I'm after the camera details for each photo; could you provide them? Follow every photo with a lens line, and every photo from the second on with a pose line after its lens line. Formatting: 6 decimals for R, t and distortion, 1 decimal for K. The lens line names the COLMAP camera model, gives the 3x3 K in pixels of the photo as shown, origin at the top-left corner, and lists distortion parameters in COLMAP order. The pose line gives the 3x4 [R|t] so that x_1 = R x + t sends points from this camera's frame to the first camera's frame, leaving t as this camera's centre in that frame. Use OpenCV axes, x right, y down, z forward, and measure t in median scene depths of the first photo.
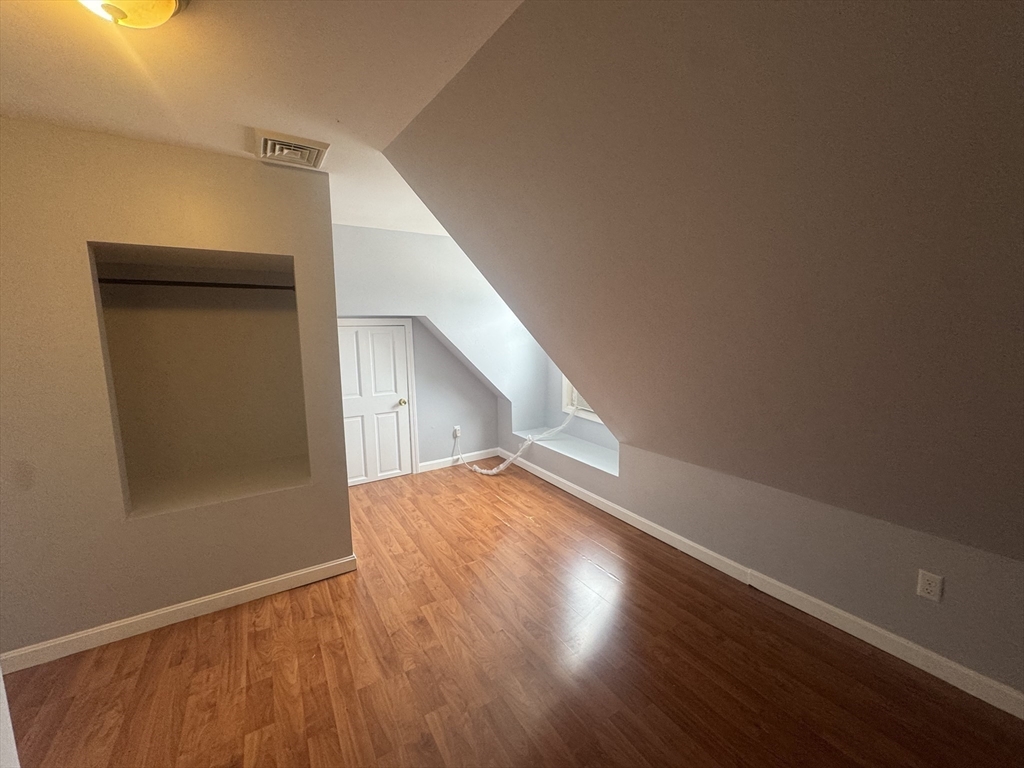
lens RADIAL K [[410.8, 0, 509.0], [0, 410.8, 385.2], [0, 0, 1]] dist [-0.002132, 0.001260]
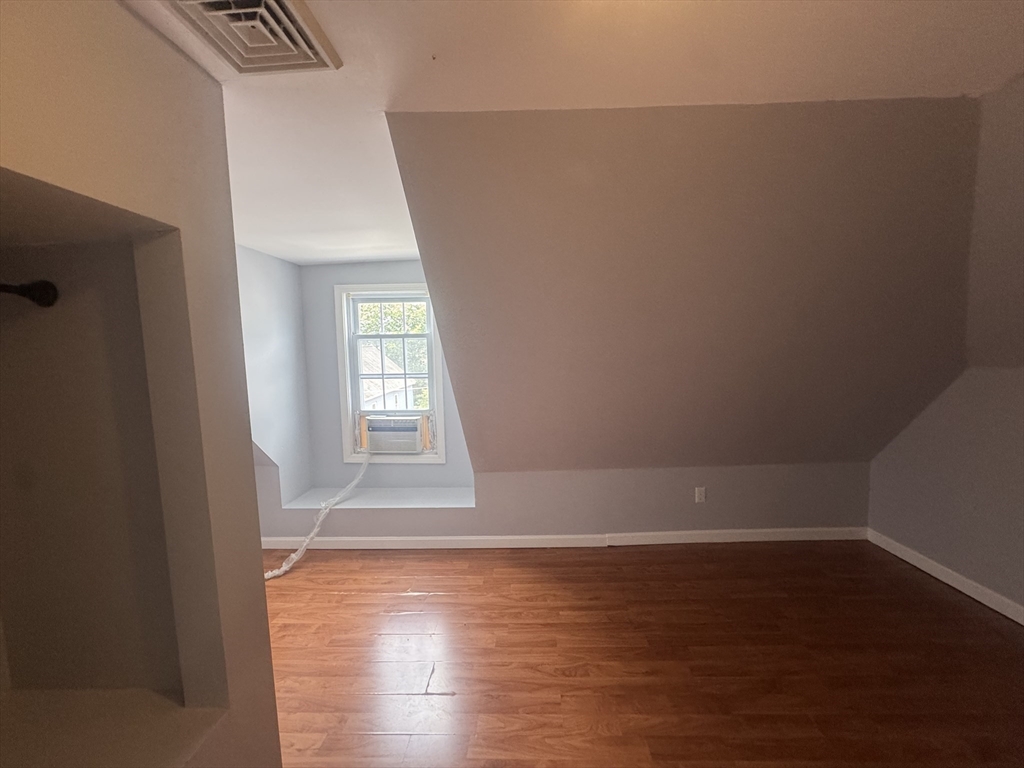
lens RADIAL K [[410.8, 0, 512.6], [0, 410.8, 387.0], [0, 0, 1]] dist [-0.002132, 0.001260]
pose [[0.558848, -0.083573, 0.825048, -0.513315], [0.139691, 0.990179, 0.005680, -0.065669], [-0.817420, 0.112077, 0.565034, 0.334302]]
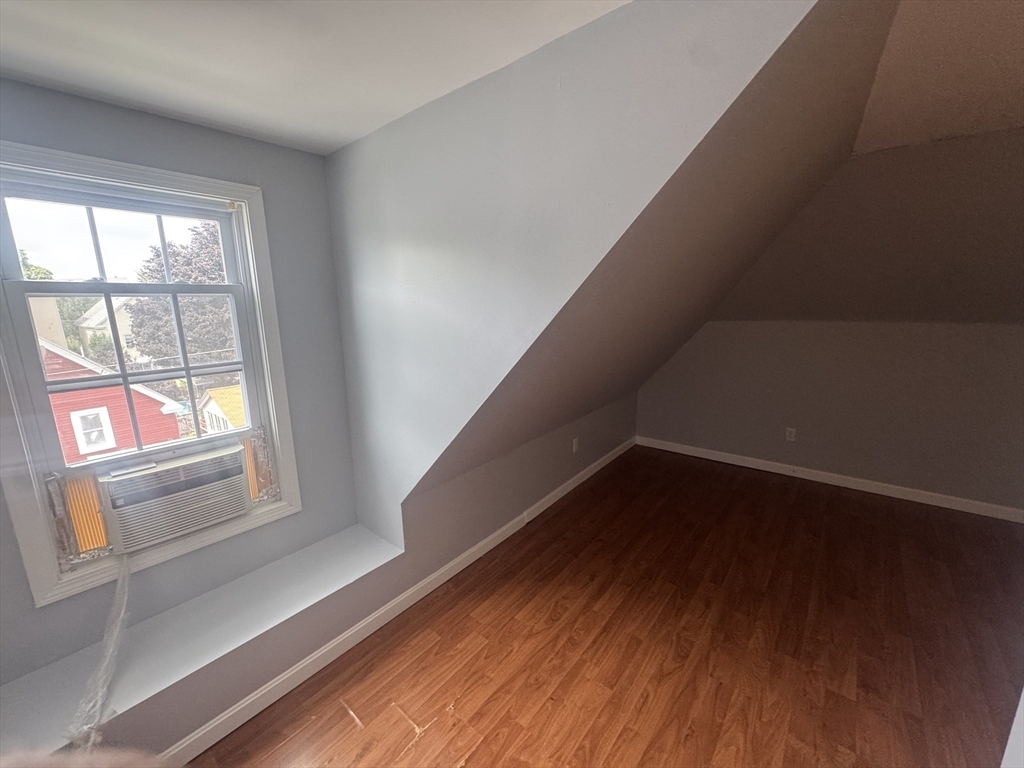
lens RADIAL K [[410.8, 0, 512.1], [0, 410.8, 382.6], [0, 0, 1]] dist [-0.002132, 0.001260]
pose [[-0.324927, -0.177614, 0.928911, -0.390235], [0.155623, 0.958776, 0.237760, -0.187486], [-0.932847, 0.221815, -0.283892, 1.007614]]
